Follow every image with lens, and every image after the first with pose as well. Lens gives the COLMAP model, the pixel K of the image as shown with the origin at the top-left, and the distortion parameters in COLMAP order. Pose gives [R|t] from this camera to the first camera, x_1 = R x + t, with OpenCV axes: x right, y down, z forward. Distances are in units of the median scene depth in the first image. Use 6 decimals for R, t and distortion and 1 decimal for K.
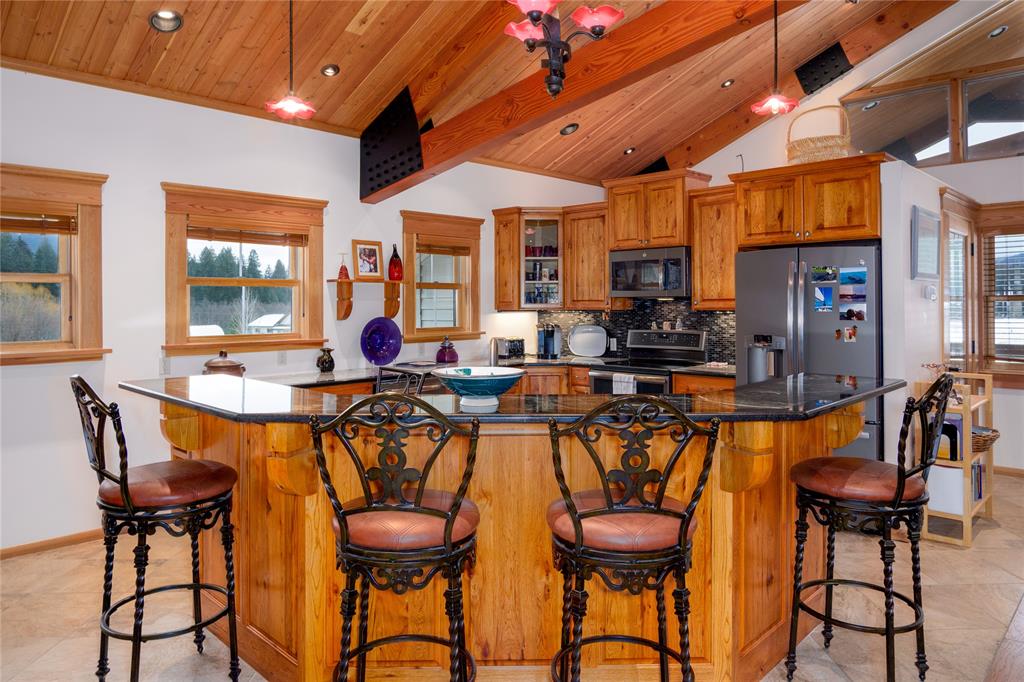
lens RADIAL K [[681.1, 0, 512.9], [0, 681.1, 297.5], [0, 0, 1]] dist [-0.012137, -0.000614]
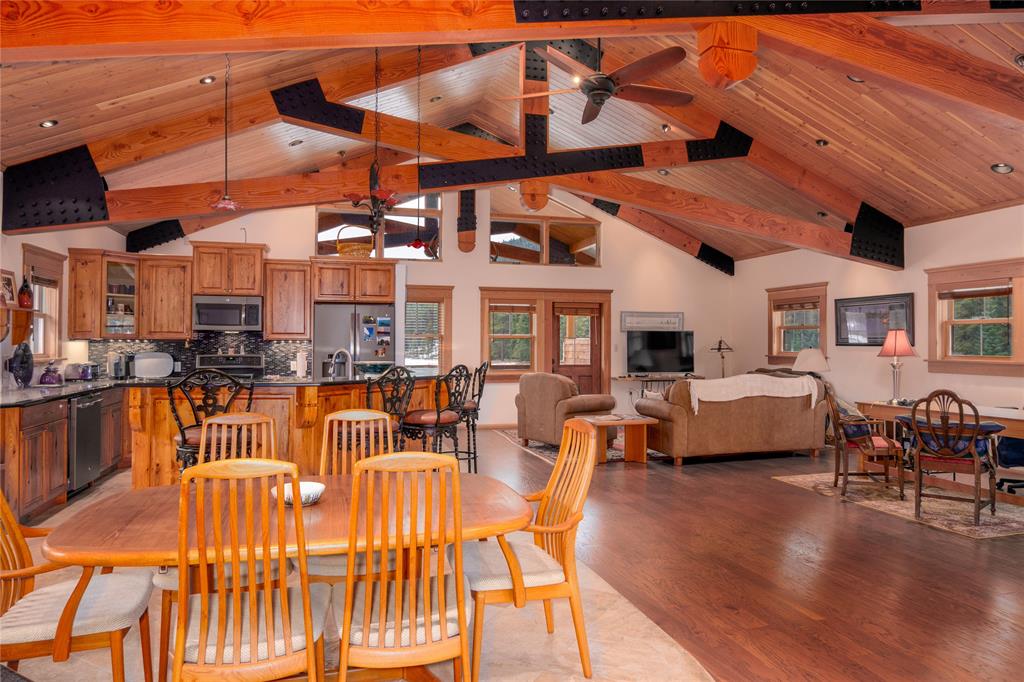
lens RADIAL K [[663.8, 0, 516.1], [0, 663.8, 333.6], [0, 0, 1]] dist [-0.018963, 0.000824]
pose [[0.504530, 0.020689, 0.863146, -0.755503], [-0.016146, 0.999764, -0.014527, 0.018029], [-0.863243, -0.006607, 0.504745, -0.212162]]
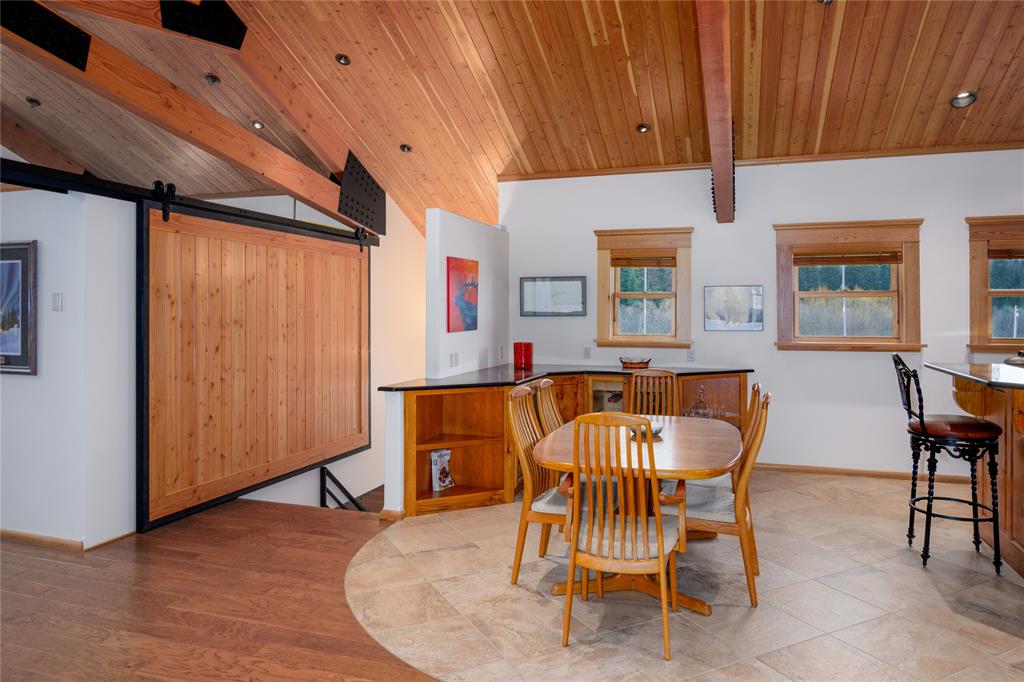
lens RADIAL K [[674.1, 0, 512.9], [0, 674.1, 307.1], [0, 0, 1]] dist [-0.020810, 0.001673]
pose [[0.438646, -0.003279, -0.898654, 0.212374], [0.006470, 0.999979, -0.000491, -0.004151], [0.898636, -0.005599, 0.438658, -0.286845]]
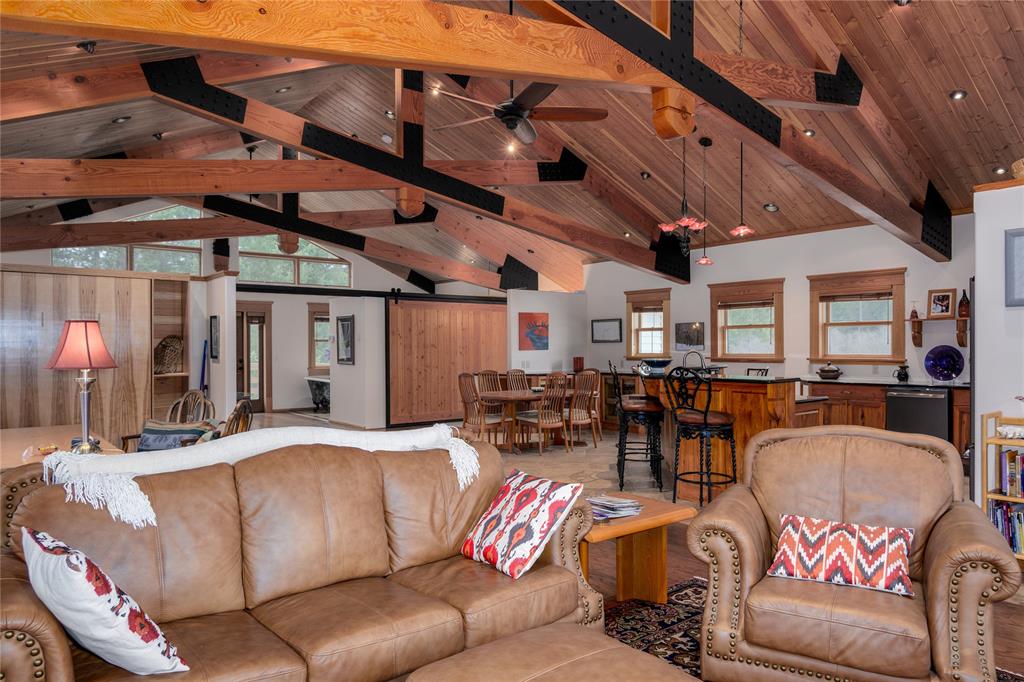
lens RADIAL K [[681.7, 0, 521.2], [0, 681.7, 349.8], [0, 0, 1]] dist [-0.004083, -0.000074]
pose [[-0.119536, 0.010136, -0.992778, 1.362641], [0.014775, 0.999855, 0.008430, 0.015042], [0.992720, -0.013660, -0.119669, 0.353156]]
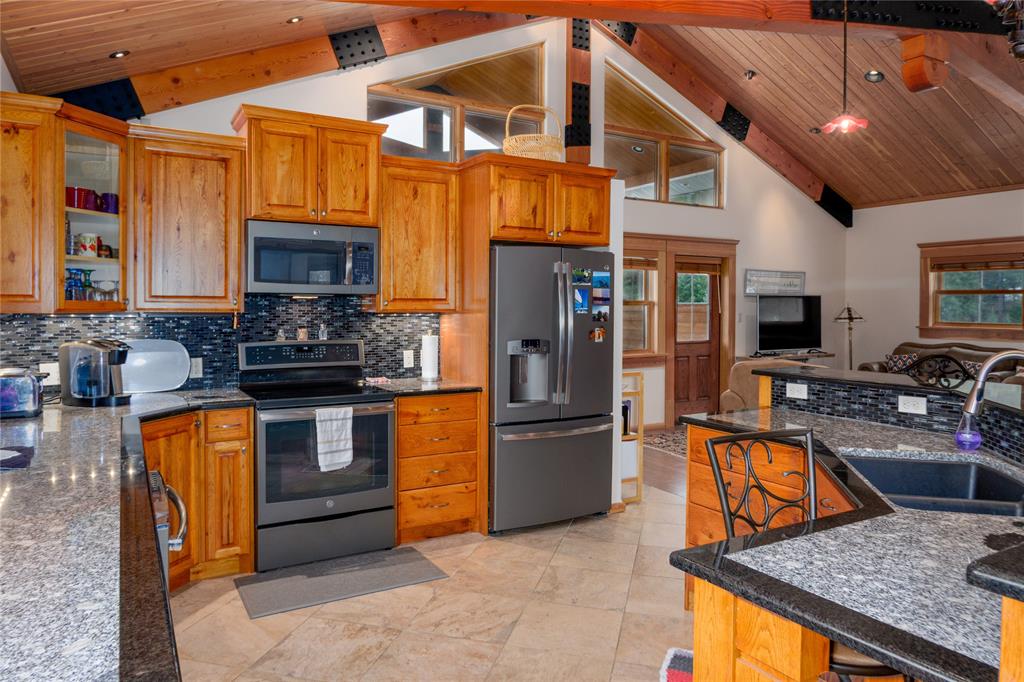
lens RADIAL K [[670.6, 0, 514.0], [0, 670.6, 322.6], [0, 0, 1]] dist [-0.016938, 0.001942]
pose [[0.264355, -0.018030, 0.964257, -0.457967], [-0.015590, 0.999615, 0.022965, 0.011084], [-0.964299, -0.021103, 0.263972, 0.705718]]
